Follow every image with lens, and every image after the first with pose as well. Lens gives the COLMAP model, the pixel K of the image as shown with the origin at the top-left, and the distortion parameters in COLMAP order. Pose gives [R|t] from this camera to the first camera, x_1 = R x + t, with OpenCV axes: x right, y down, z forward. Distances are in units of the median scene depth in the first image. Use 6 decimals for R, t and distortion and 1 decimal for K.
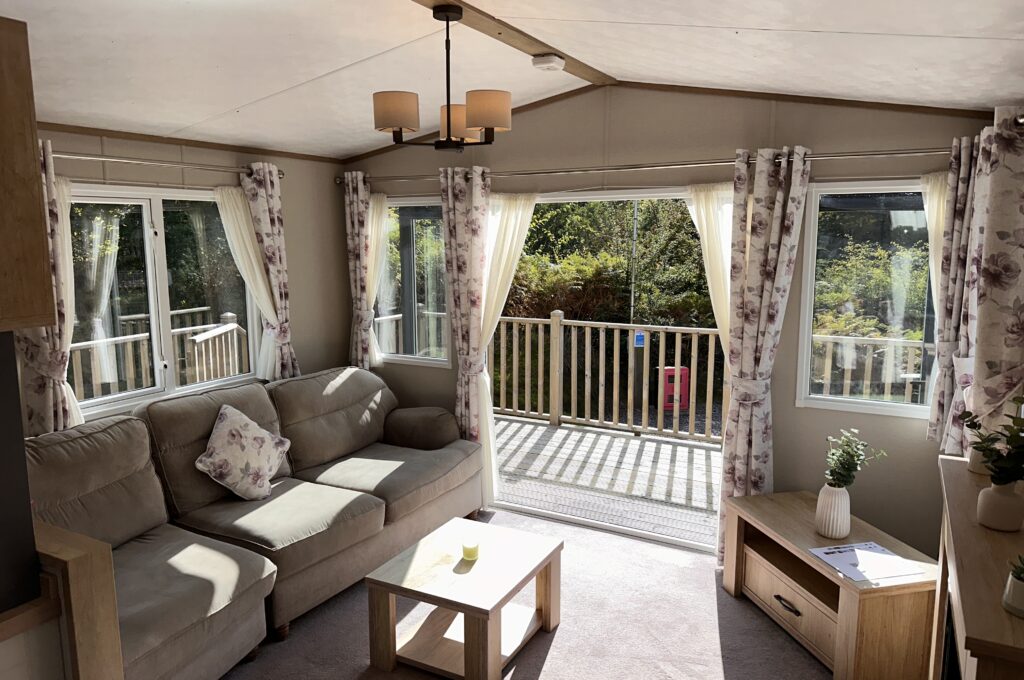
lens RADIAL K [[736.8, 0, 512.0], [0, 736.8, 340.0], [0, 0, 1]] dist [0.118329, -0.162634]
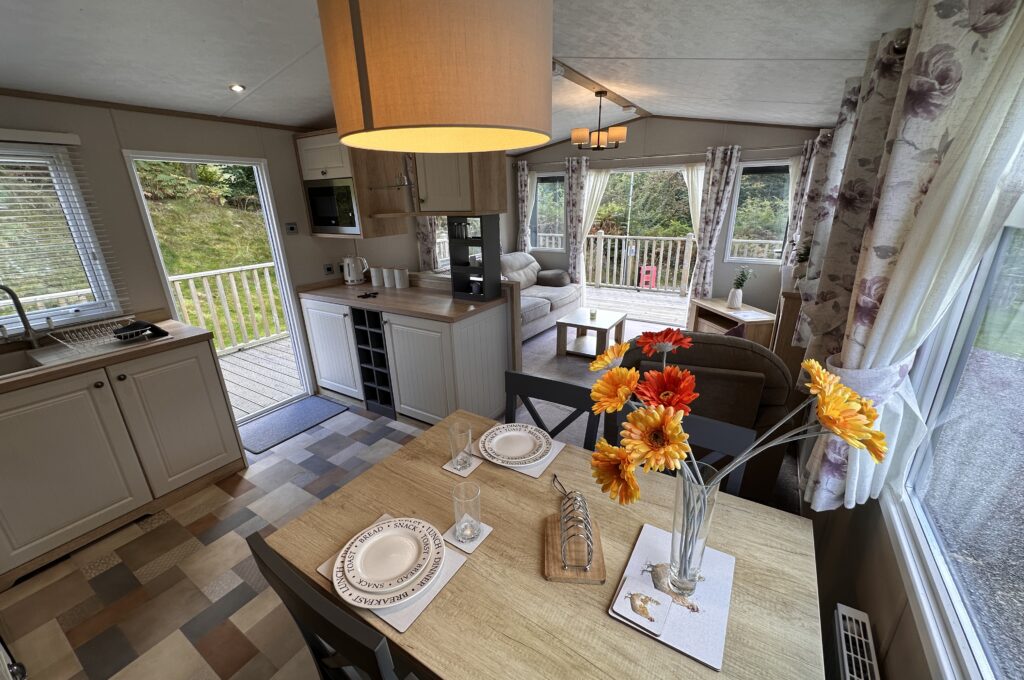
lens RADIAL K [[420.2, 0, 512.0], [0, 420.2, 340.0], [0, 0, 1]] dist [-0.001407, 0.000116]
pose [[0.997520, 0.005999, -0.070123, -0.199930], [0.007054, 0.982823, 0.184415, 0.082640], [0.070025, -0.184453, 0.980344, -0.402439]]
